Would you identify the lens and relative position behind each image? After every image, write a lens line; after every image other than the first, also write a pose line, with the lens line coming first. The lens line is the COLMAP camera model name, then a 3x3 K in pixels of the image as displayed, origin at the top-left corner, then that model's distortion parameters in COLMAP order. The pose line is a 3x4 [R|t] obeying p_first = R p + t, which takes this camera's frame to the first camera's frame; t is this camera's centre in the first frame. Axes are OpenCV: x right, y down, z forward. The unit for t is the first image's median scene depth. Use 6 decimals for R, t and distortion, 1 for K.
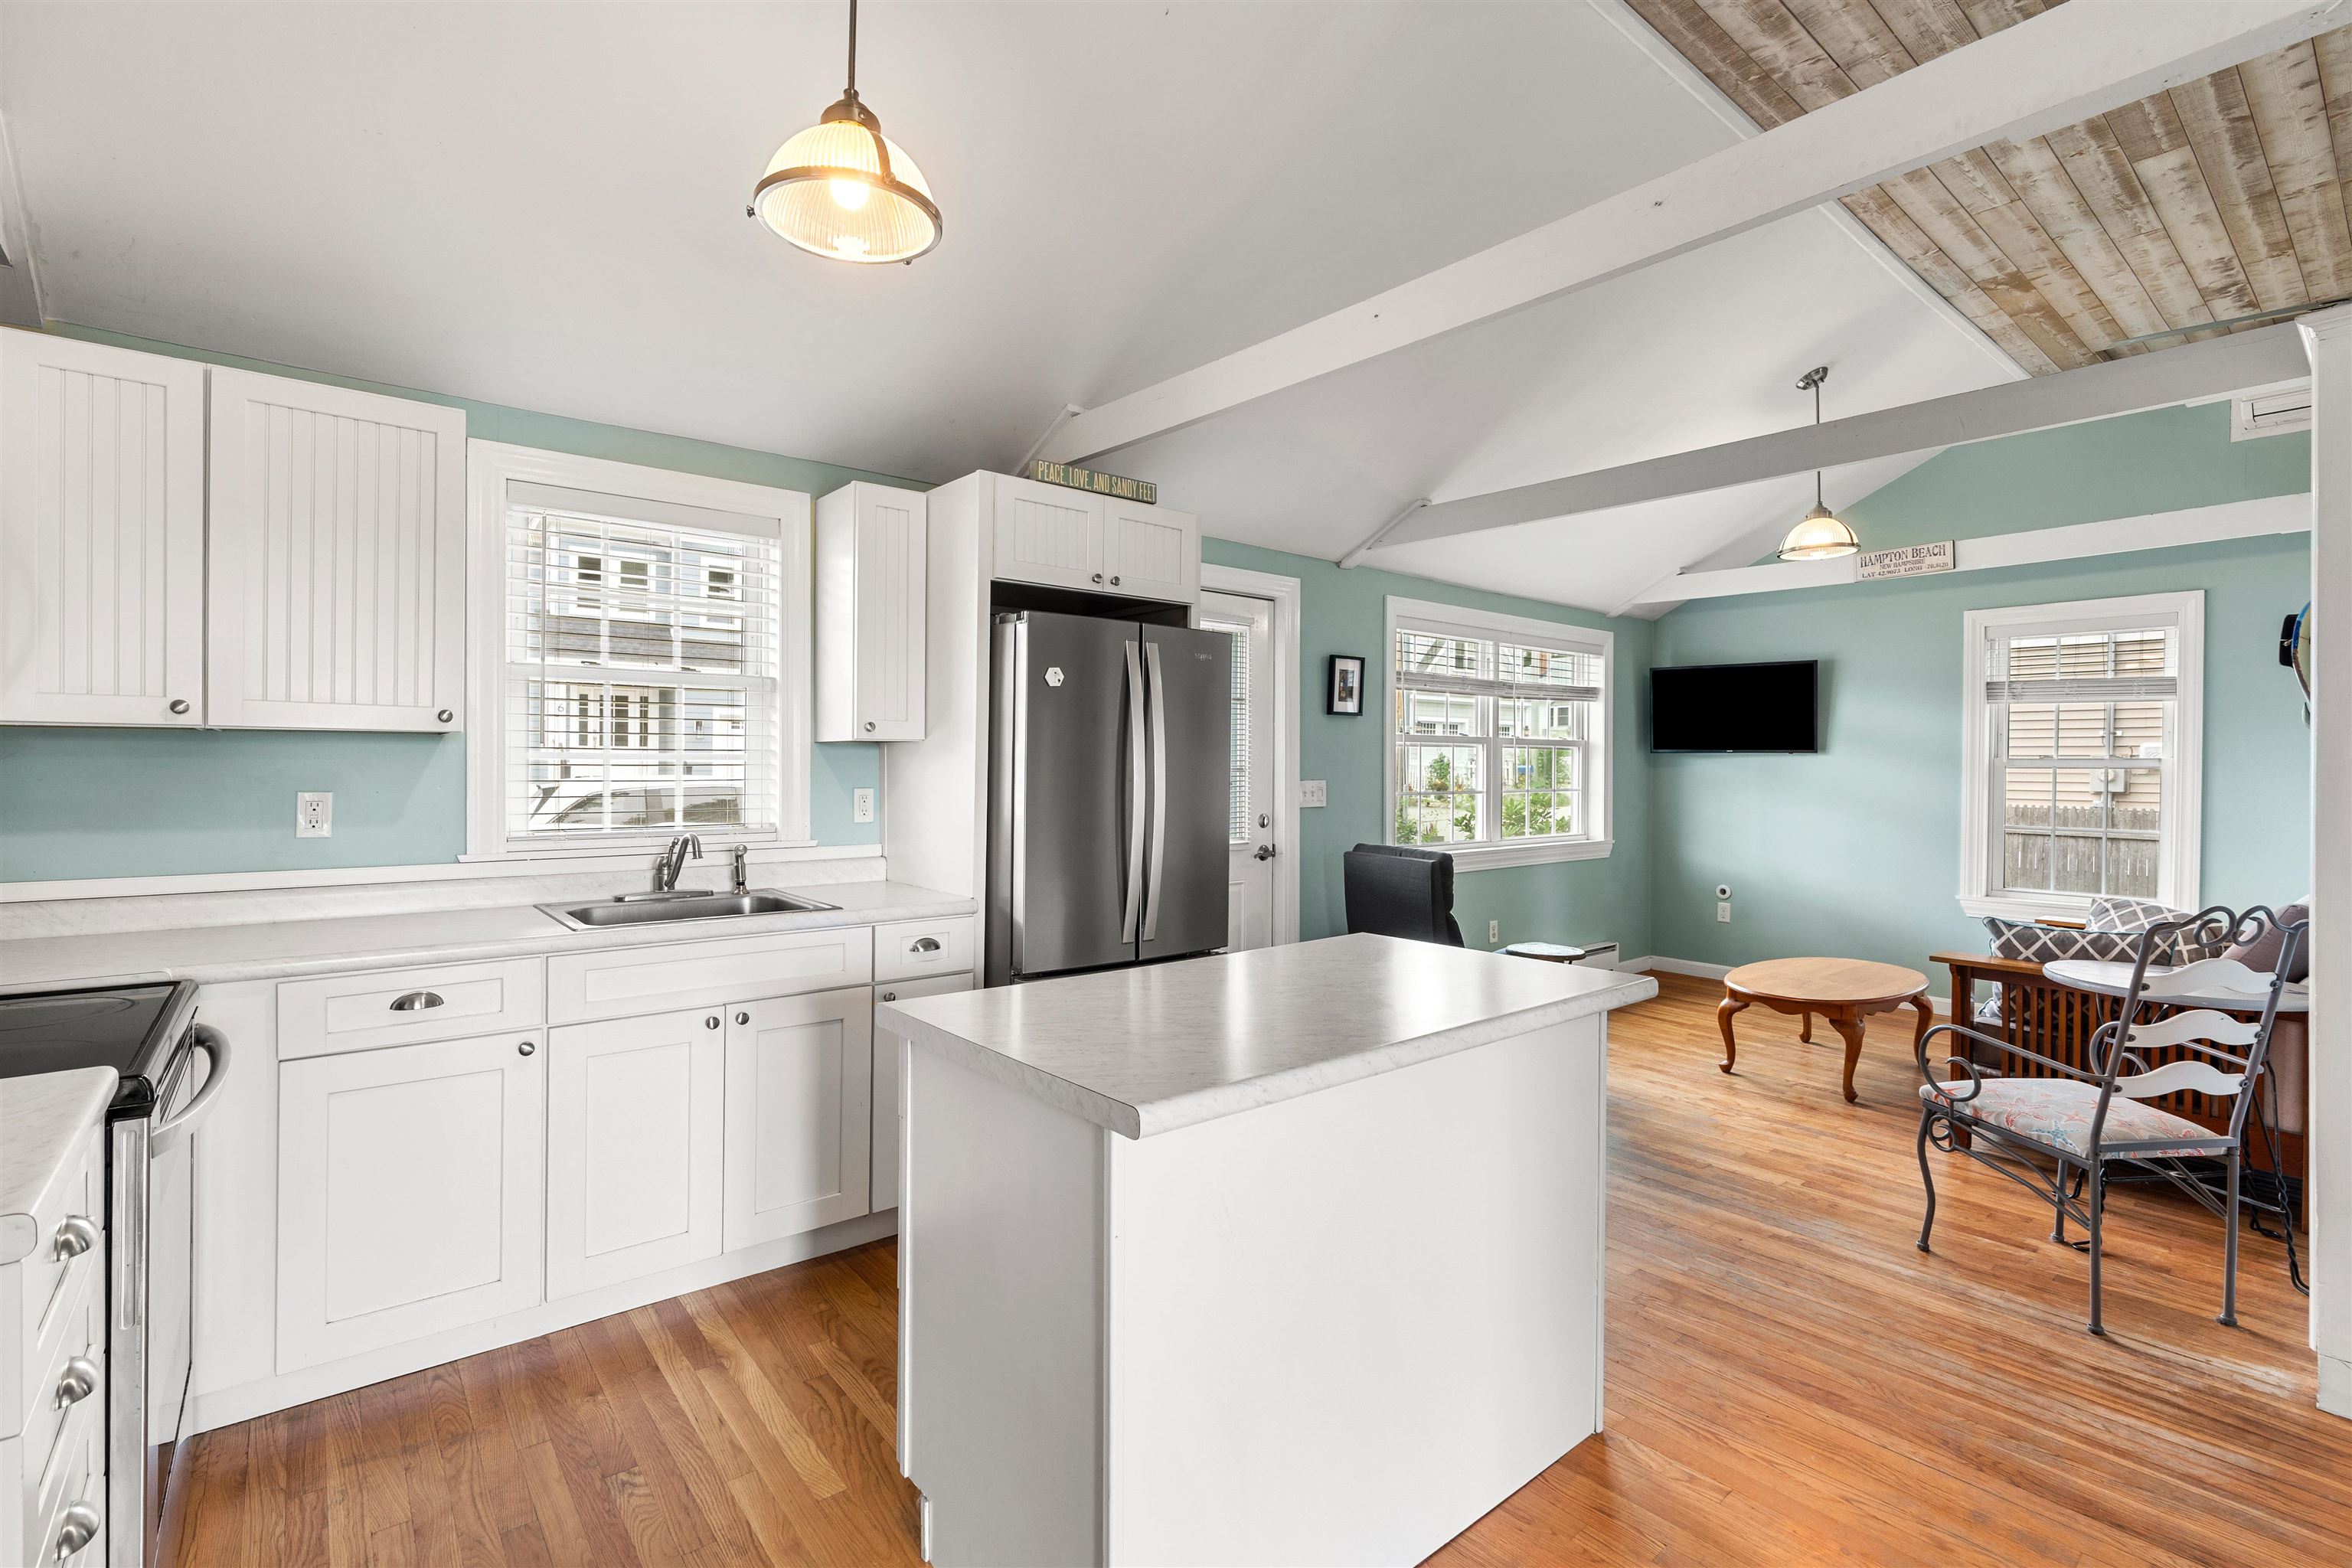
lens RADIAL K [[1069.3, 0, 1174.7], [0, 1069.3, 782.3], [0, 0, 1]] dist [0.002391, 0.000389]
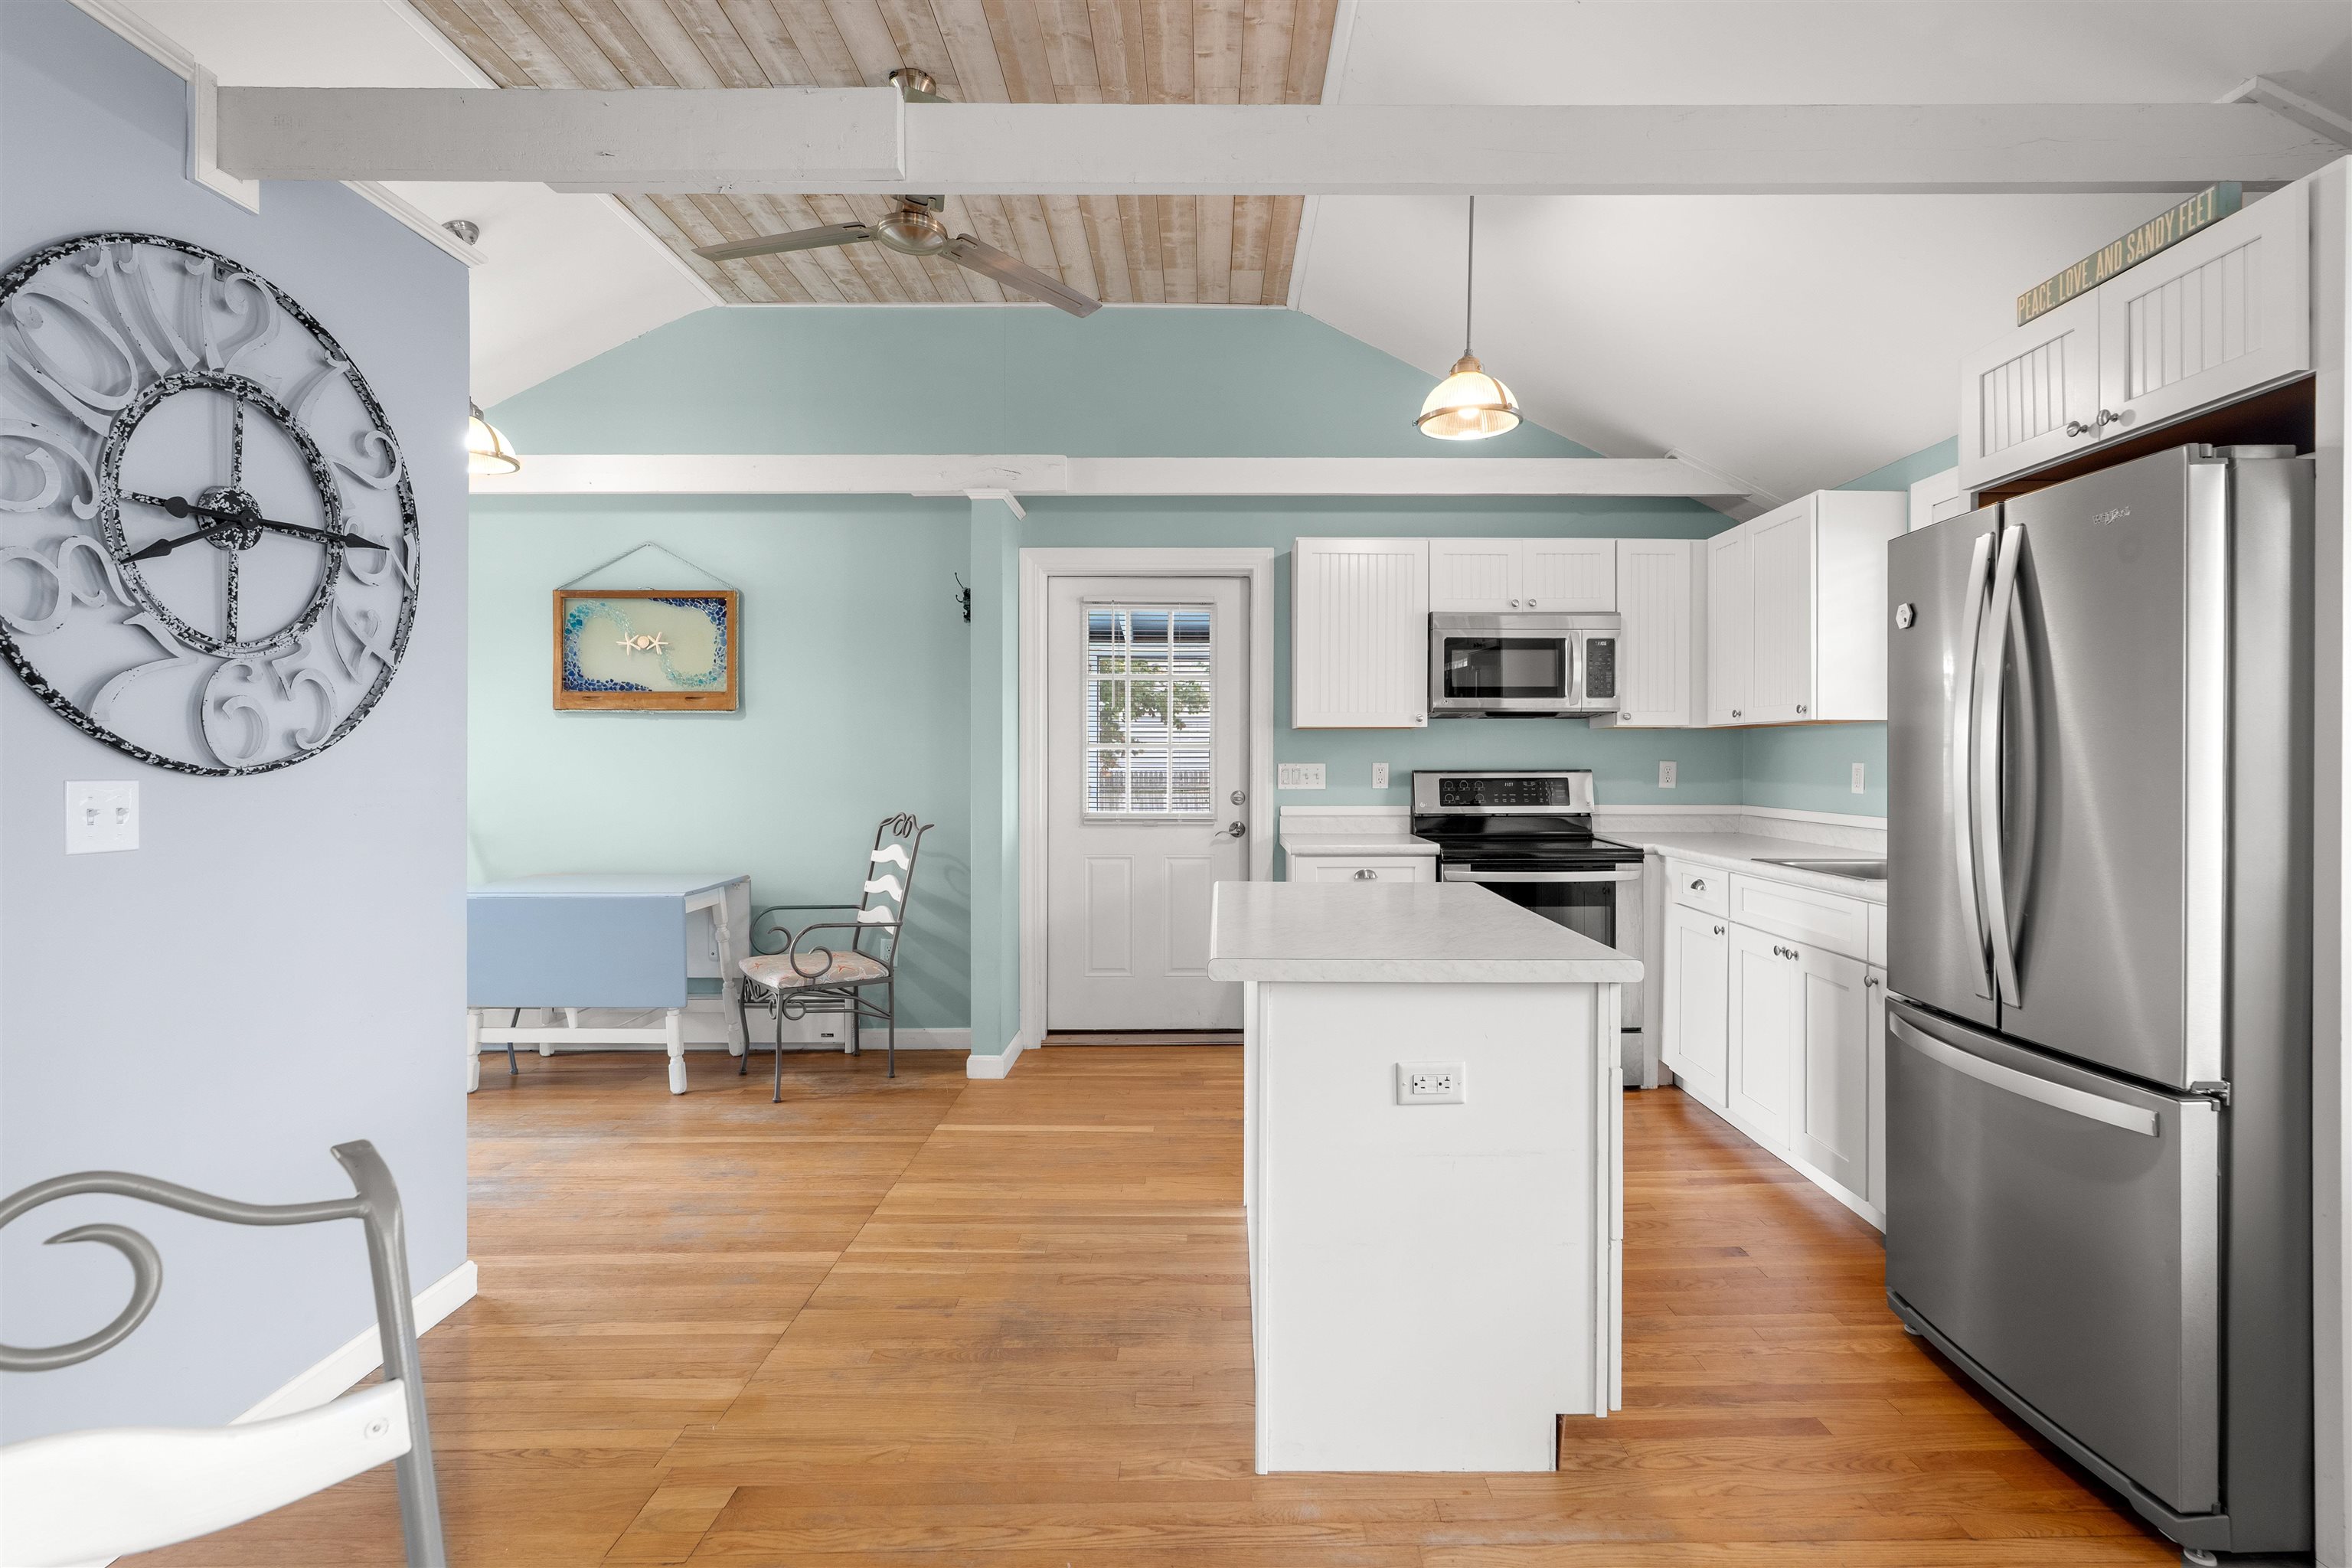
lens RADIAL K [[1117.8, 0, 1225.3], [0, 1117.8, 771.8], [0, 0, 1]] dist [-0.002752, -0.000013]
pose [[-0.630103, 0.002058, -0.776508, 0.512930], [-0.015930, 0.999752, 0.015576, 0.006134], [0.776348, 0.022184, -0.629914, 0.705242]]
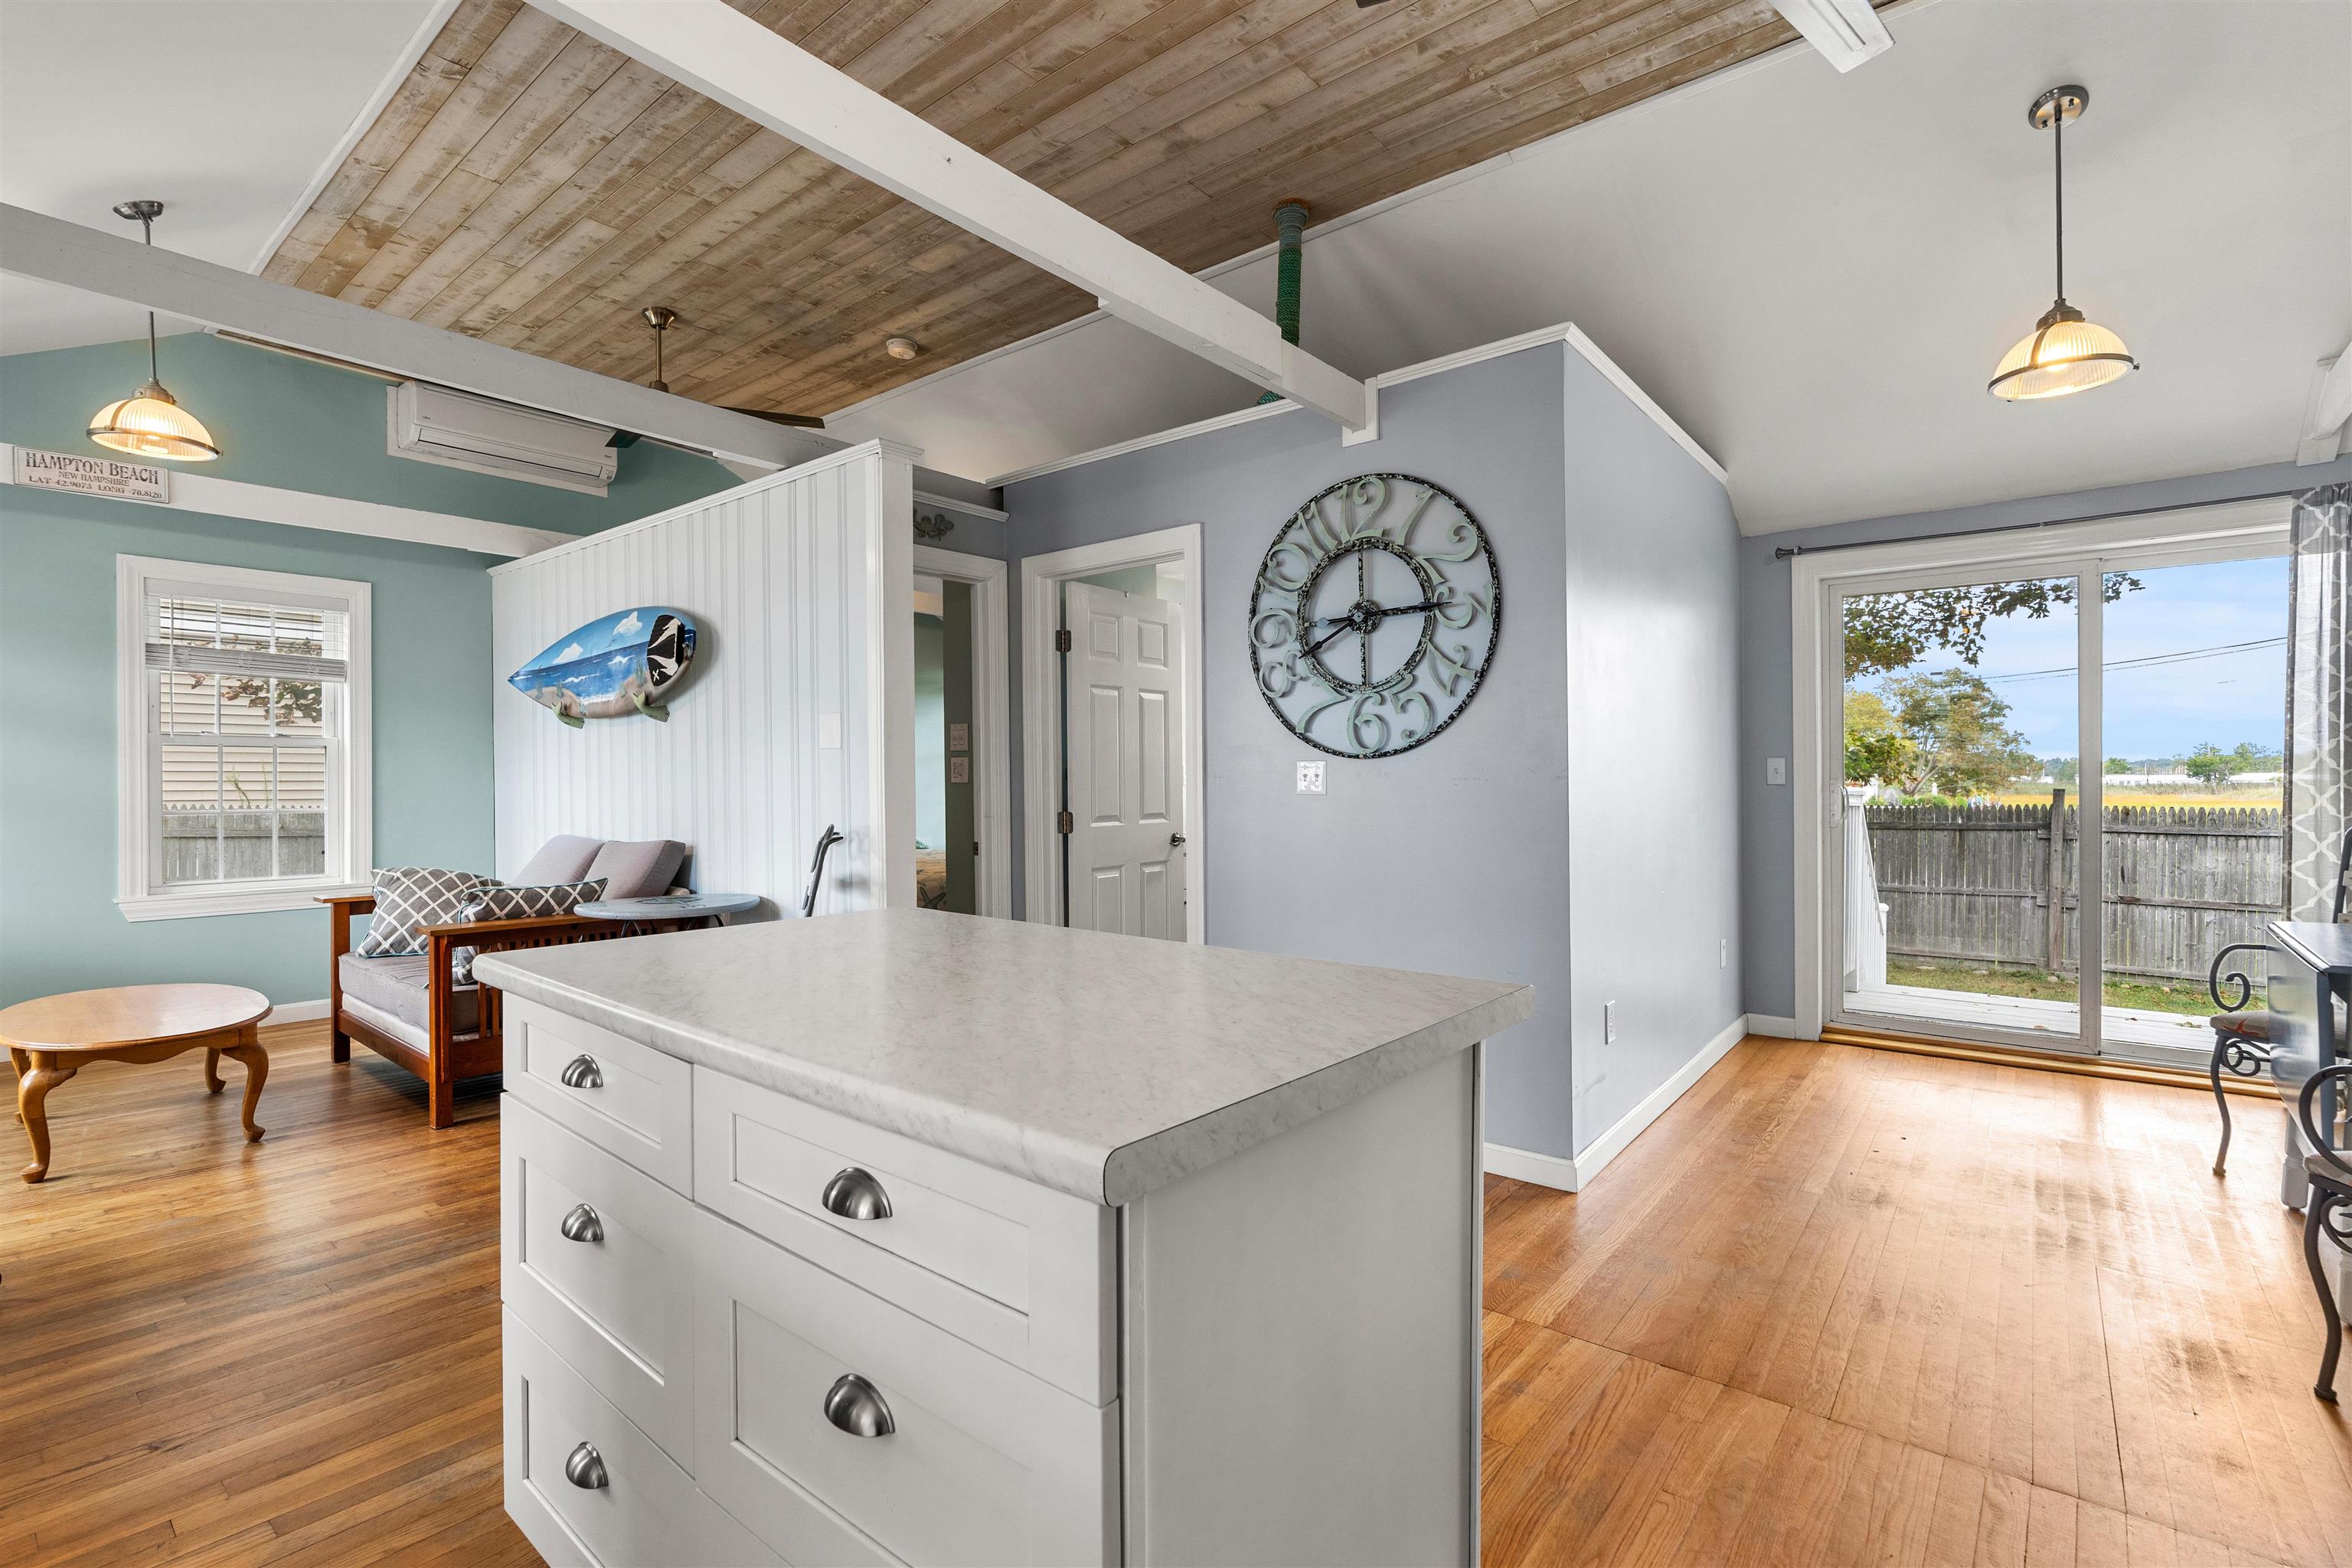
lens RADIAL K [[1062.1, 0, 1174.5], [0, 1062.1, 781.9], [0, 0, 1]] dist [-0.004142, 0.000144]
pose [[-0.182681, -0.007464, 0.983144, -0.255064], [0.016875, 0.999800, 0.010726, 0.025747], [-0.983027, 0.018550, -0.182519, 0.415271]]
